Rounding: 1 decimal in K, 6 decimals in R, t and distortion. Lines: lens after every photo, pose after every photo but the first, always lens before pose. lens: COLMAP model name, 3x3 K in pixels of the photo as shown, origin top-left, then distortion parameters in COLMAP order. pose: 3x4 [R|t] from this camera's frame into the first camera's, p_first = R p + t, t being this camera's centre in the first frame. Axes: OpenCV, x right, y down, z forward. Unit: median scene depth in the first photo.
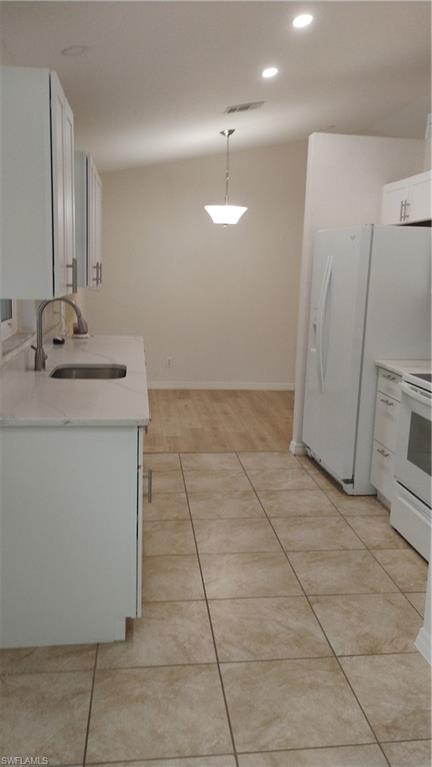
lens RADIAL K [[636.5, 0, 218.7], [0, 636.5, 385.9], [0, 0, 1]] dist [0.050590, -0.075974]
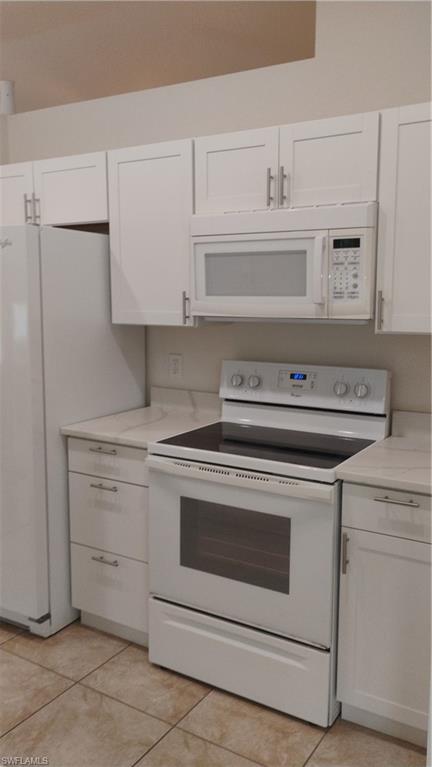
lens RADIAL K [[636.5, 0, 218.7], [0, 636.5, 385.9], [0, 0, 1]] dist [0.050590, -0.075974]
pose [[0.631637, -0.137008, 0.763062, -0.159152], [0.159907, 0.986120, 0.044693, -0.089468], [-0.758594, 0.093789, 0.644779, 0.455693]]
